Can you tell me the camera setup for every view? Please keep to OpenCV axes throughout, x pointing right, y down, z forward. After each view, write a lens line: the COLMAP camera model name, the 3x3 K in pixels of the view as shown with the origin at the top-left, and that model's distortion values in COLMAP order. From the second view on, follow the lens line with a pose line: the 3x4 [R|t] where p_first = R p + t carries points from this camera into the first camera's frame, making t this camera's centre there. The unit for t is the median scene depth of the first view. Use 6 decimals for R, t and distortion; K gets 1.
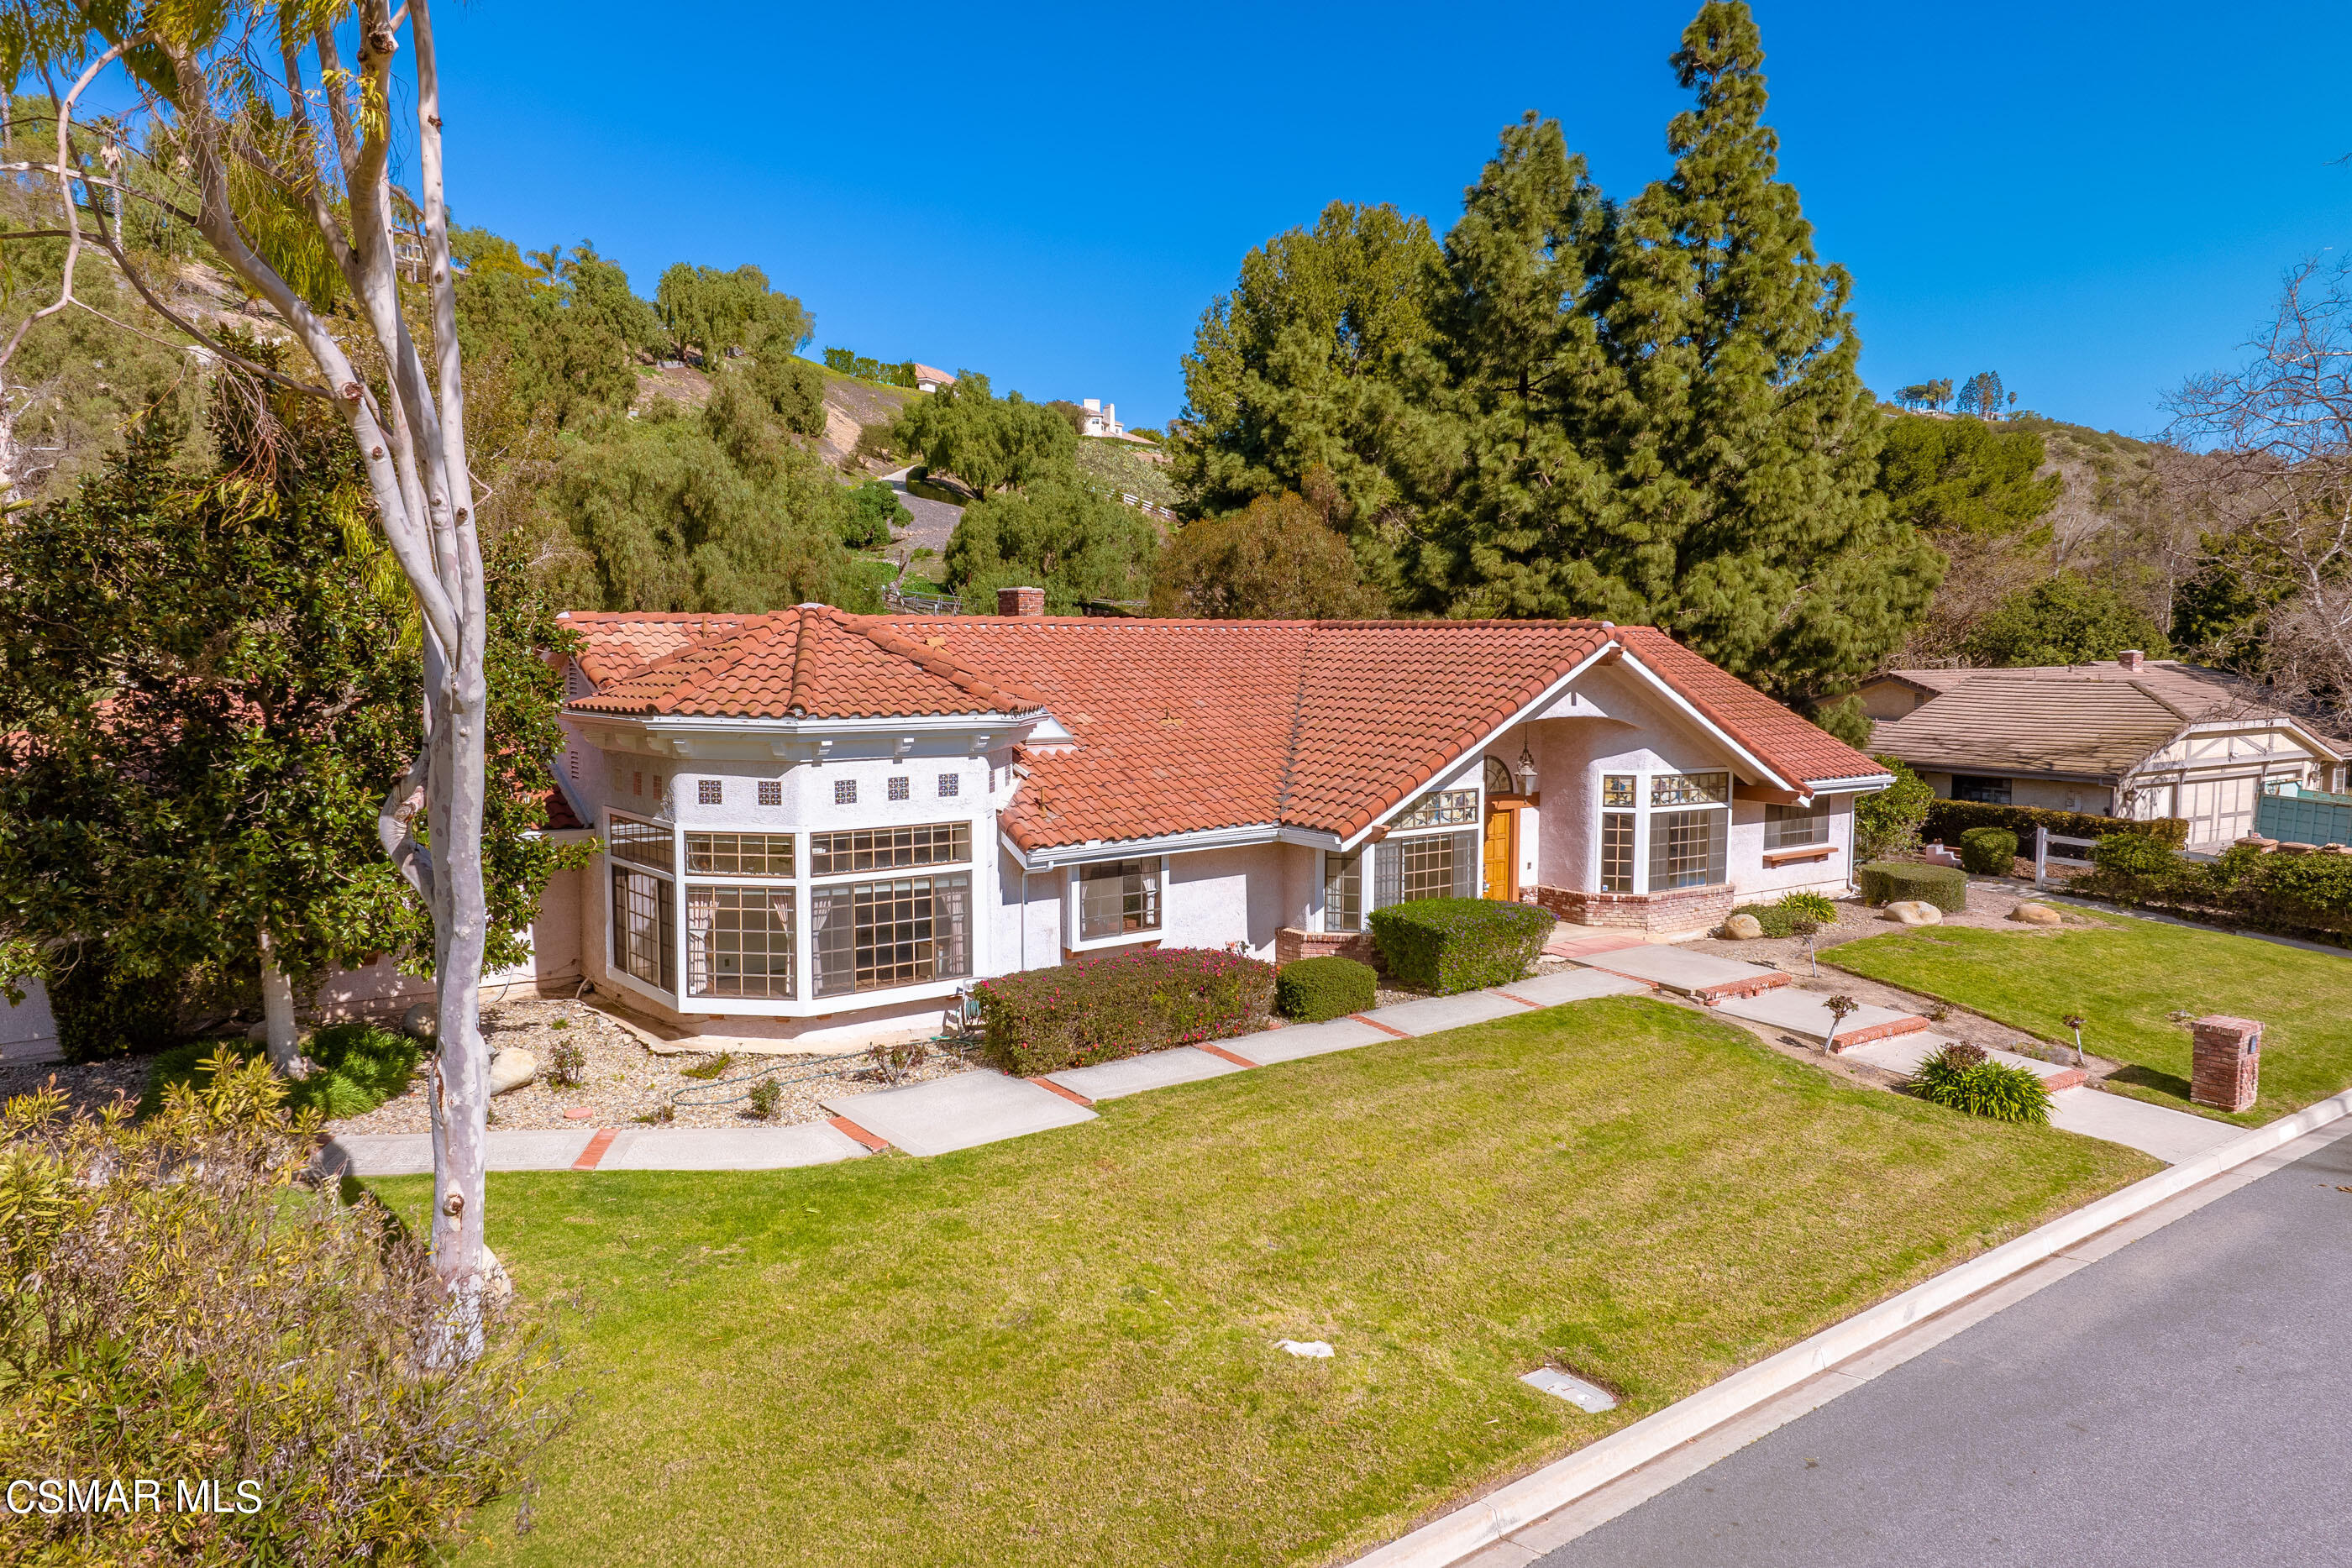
lens RADIAL K [[1654.0, 0, 1173.4], [0, 1654.0, 790.2], [0, 0, 1]] dist [0.051776, -0.017132]
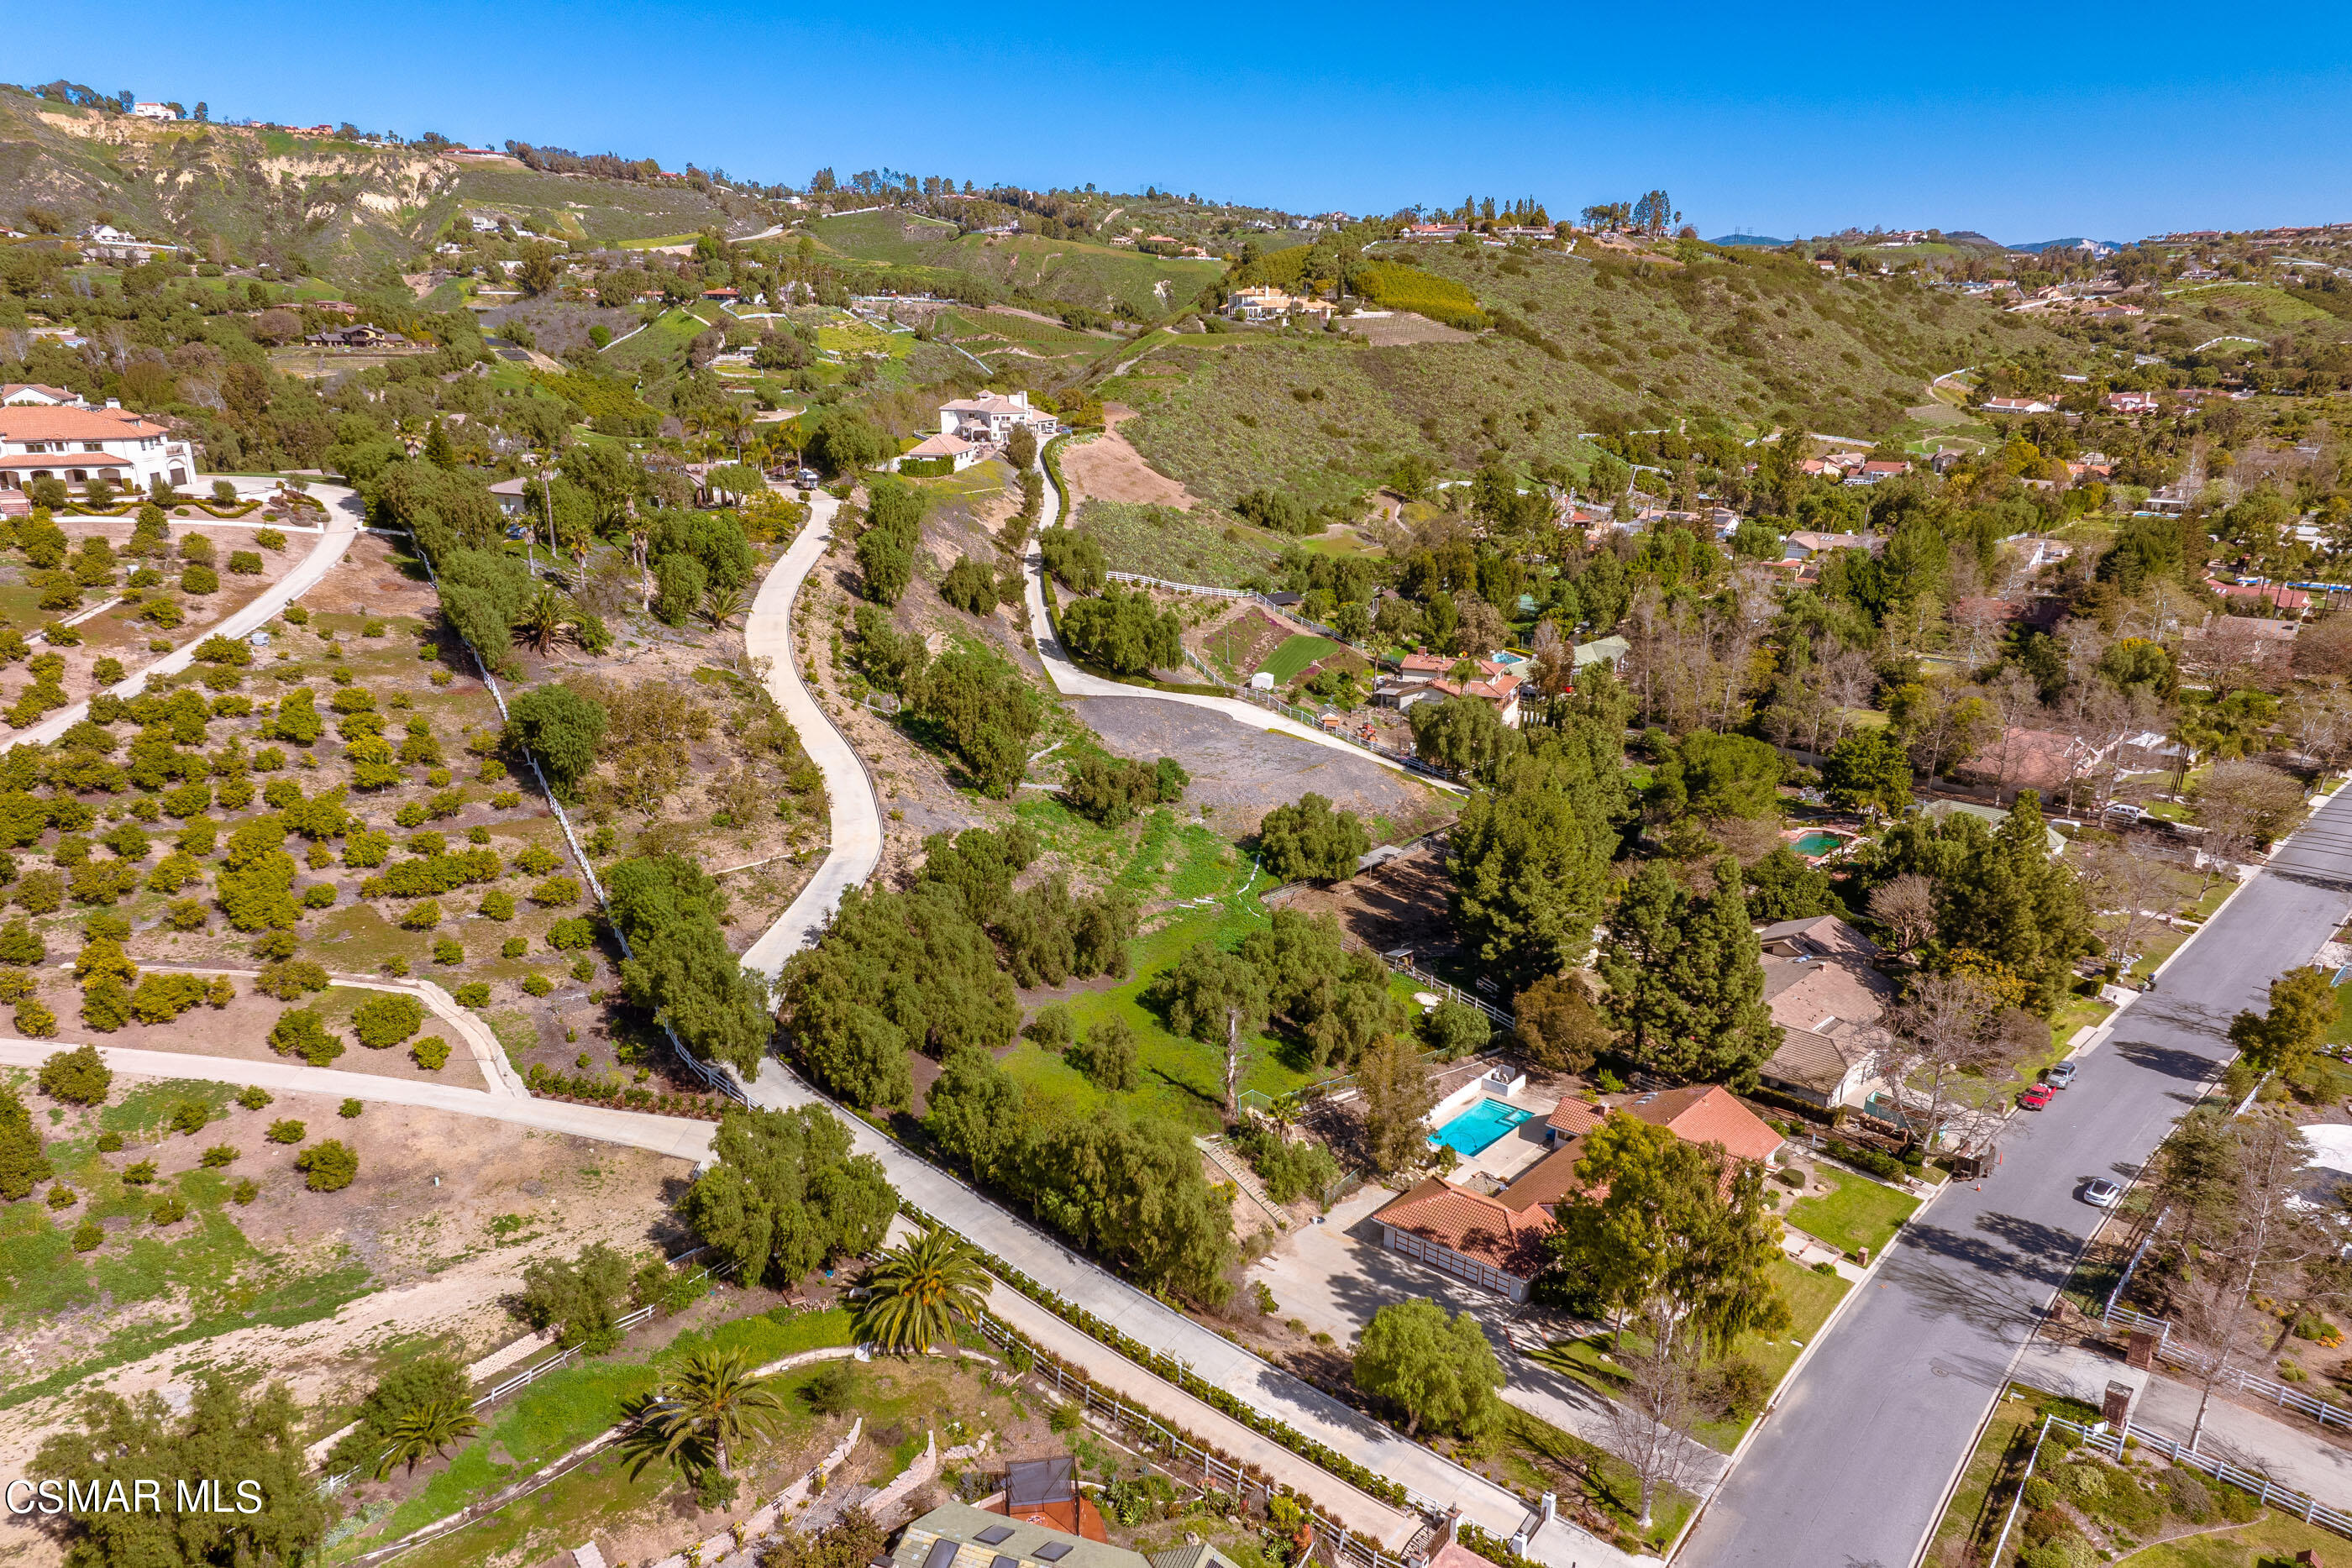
lens RADIAL K [[1654.0, 0, 1146.4], [0, 1654.0, 885.8], [0, 0, 1]] dist [0.051776, -0.017132]
pose [[0.981233, -0.071995, 0.178879, -2.286063], [0.025710, 0.968247, 0.248669, -2.150020], [-0.191102, -0.239404, 0.951927, -3.101629]]
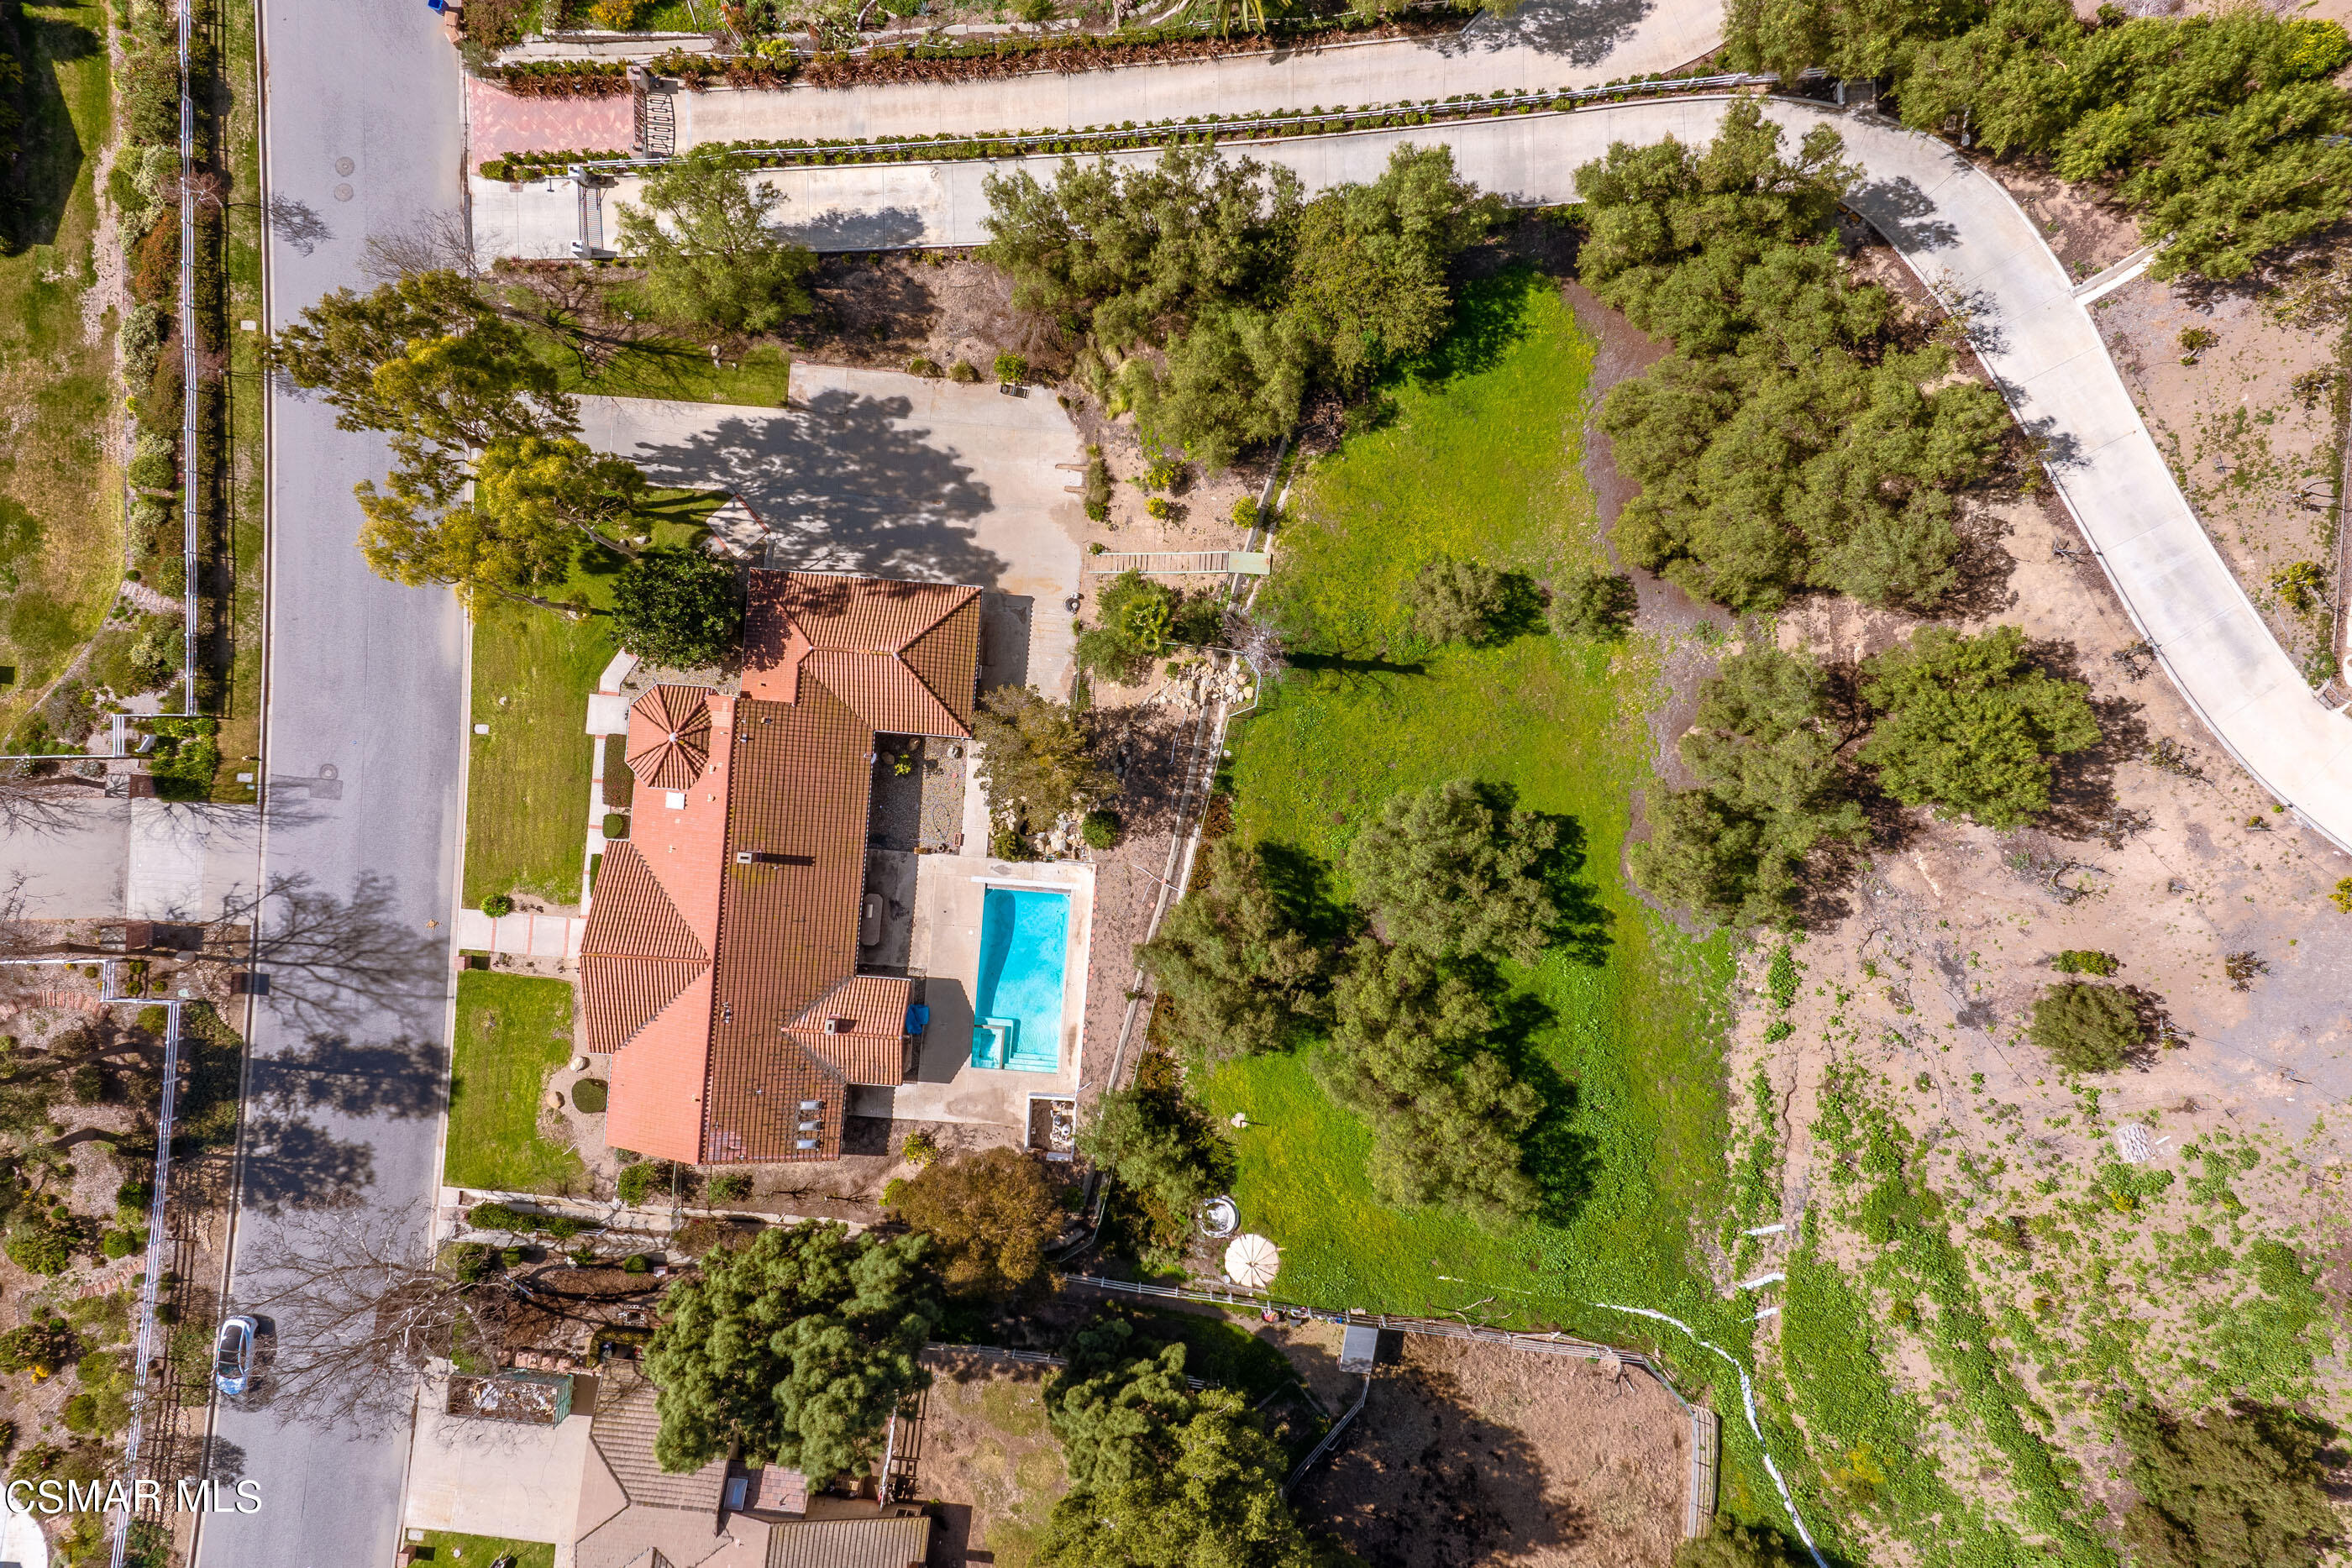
lens RADIAL K [[1654.0, 0, 1196.4], [0, 1654.0, 744.1], [0, 0, 1]] dist [0.051776, -0.017132]
pose [[-0.670629, 0.741709, -0.011143, -0.876960], [-0.079597, -0.057018, 0.995195, -3.633056], [0.737510, 0.668294, 0.097276, 1.341940]]
